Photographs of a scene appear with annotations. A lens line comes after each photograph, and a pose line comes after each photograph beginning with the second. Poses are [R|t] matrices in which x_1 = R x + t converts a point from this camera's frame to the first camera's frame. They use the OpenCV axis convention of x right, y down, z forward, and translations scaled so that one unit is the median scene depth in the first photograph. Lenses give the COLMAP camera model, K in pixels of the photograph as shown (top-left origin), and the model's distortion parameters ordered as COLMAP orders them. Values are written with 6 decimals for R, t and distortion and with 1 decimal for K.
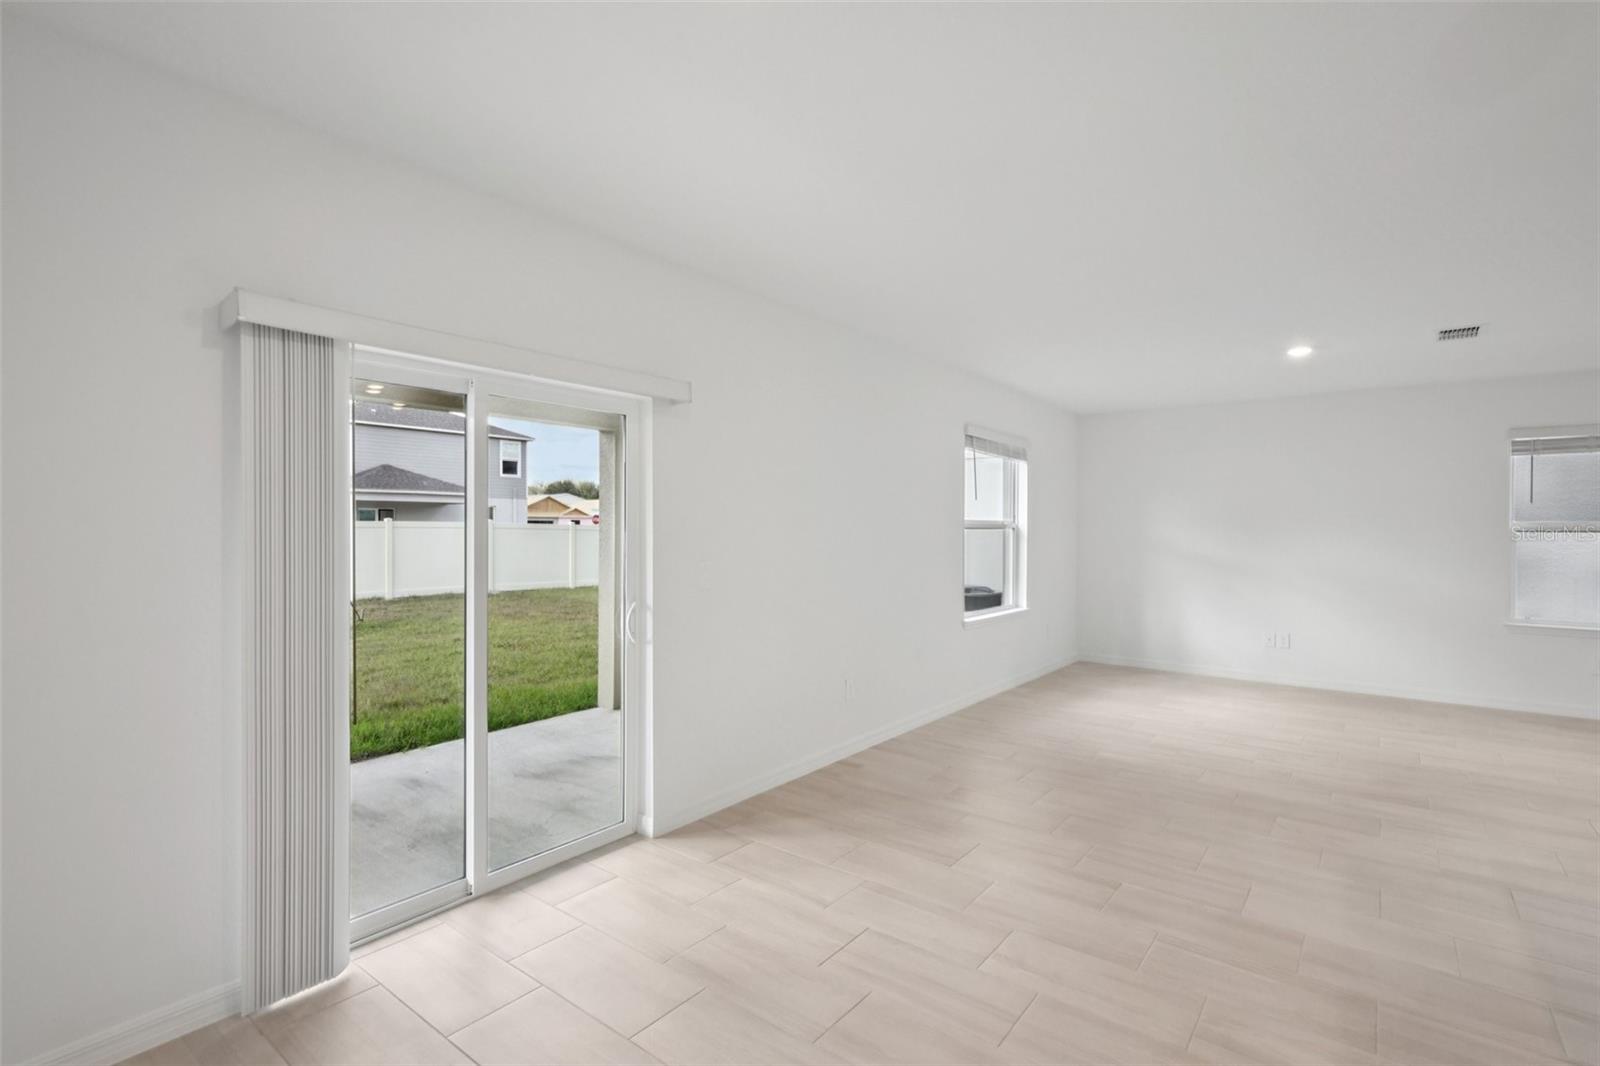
lens RADIAL K [[747.1, 0, 793.0], [0, 747.1, 538.9], [0, 0, 1]] dist [-0.001624, 0.001084]
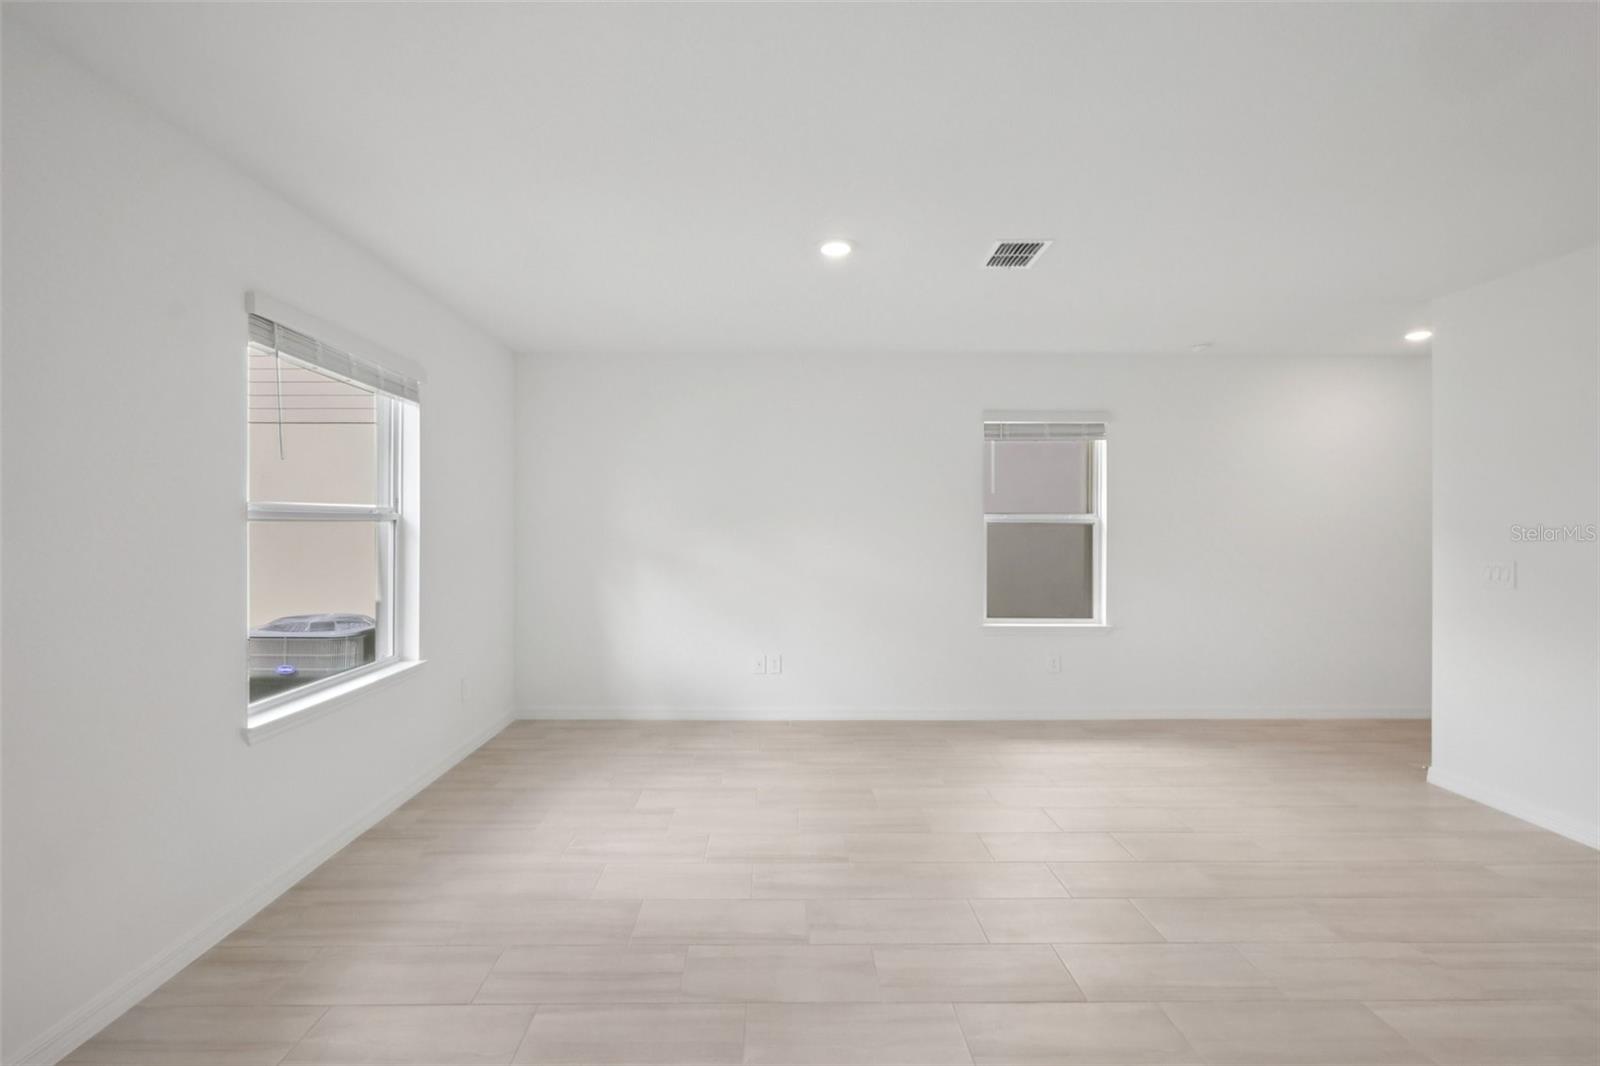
lens RADIAL K [[747.1, 0, 790.5], [0, 747.1, 534.0], [0, 0, 1]] dist [-0.001624, 0.001084]
pose [[0.765567, -0.011021, 0.643262, 0.165175], [0.008773, 0.999939, 0.006691, -0.005031], [-0.643297, 0.000521, 0.765617, 0.384714]]
